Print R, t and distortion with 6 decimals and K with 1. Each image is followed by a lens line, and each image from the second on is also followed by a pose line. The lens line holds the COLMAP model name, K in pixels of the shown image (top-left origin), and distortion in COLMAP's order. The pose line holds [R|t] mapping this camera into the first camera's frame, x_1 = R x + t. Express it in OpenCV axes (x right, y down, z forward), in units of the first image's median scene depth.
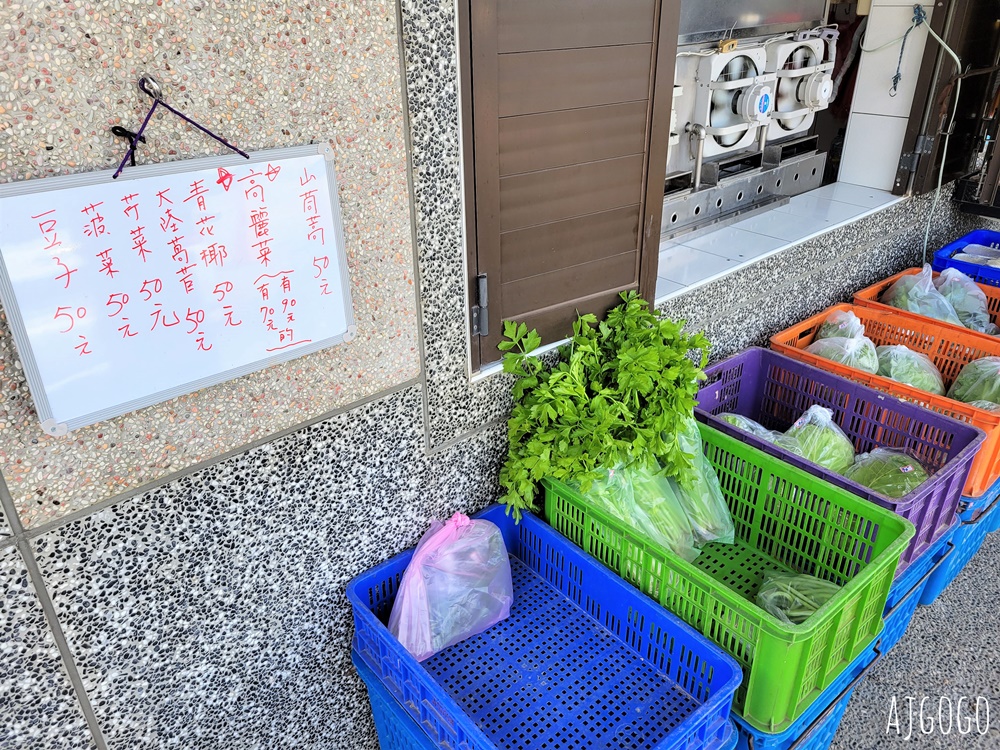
lens RADIAL K [[760.5, 0, 499.9], [0, 760.5, 375.8], [0, 0, 1]] dist [0.037579, -0.024052]
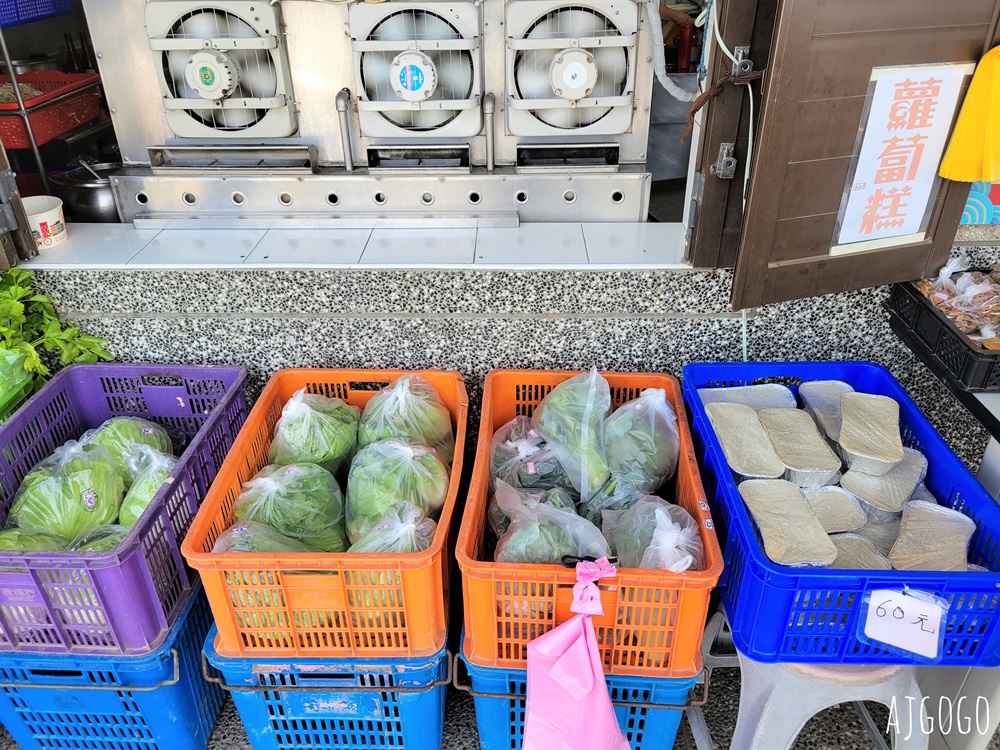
lens RADIAL K [[760.5, 0, 496.6], [0, 760.5, 373.0], [0, 0, 1]] dist [0.037579, -0.024052]
pose [[0.735143, 0.353509, -0.578443, 1.005828], [-0.316378, 0.933558, 0.168450, -0.256075], [0.599558, 0.059172, 0.798141, 0.507584]]
